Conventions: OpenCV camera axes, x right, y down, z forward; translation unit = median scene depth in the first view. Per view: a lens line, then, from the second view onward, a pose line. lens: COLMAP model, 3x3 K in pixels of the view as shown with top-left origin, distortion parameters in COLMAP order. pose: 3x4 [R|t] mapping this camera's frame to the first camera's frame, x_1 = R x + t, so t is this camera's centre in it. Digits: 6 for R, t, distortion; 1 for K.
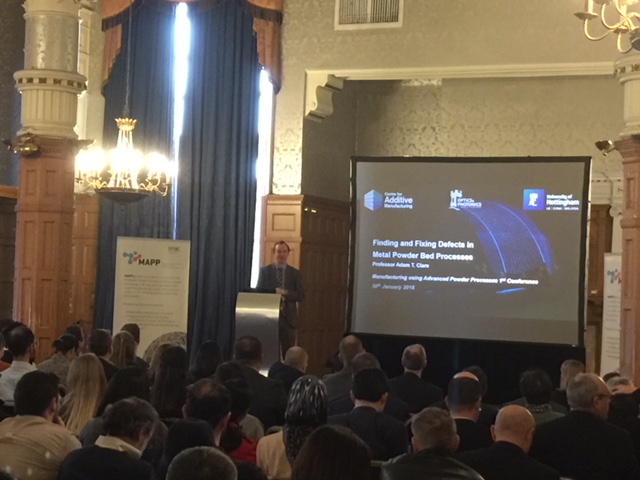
lens RADIAL K [[1381.3, 0, 320.0], [0, 1381.3, 240.0], [0, 0, 1]] dist [0.036741, 0.373978]
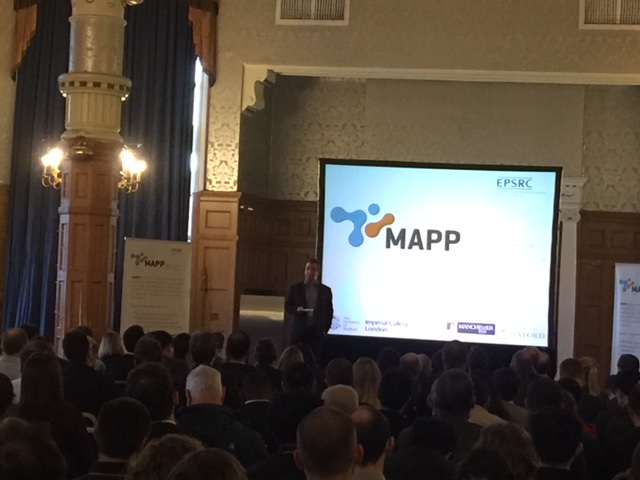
lens RADIAL K [[1645.5, 0, 320.0], [0, 1645.5, 240.0], [0, 0, 1]] dist [0.020476, -0.294780]
pose [[0.974350, 0.016058, 0.224464, -0.216583], [-0.019181, 0.999747, 0.011738, -0.013589], [-0.224218, -0.015743, 0.974412, -0.143030]]
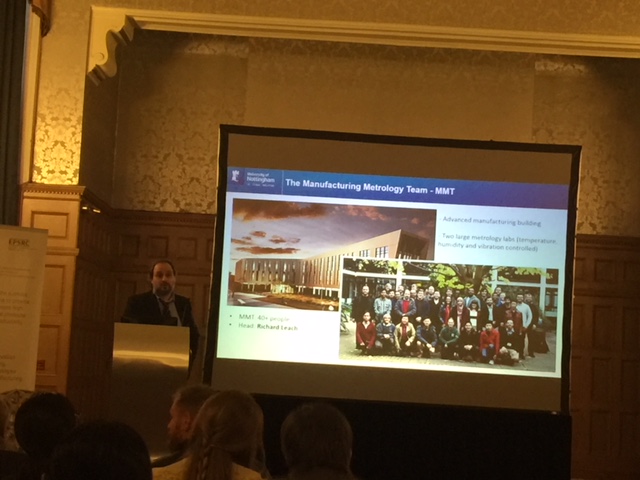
lens RADIAL K [[1327.3, 0, 320.0], [0, 1327.3, 240.0], [0, 0, 1]] dist [0.056282, 0.158509]
pose [[0.916307, 0.051604, 0.397138, -0.163525], [-0.034947, 0.998184, -0.049070, 0.021760], [-0.398949, 0.031084, 0.916446, 0.353041]]
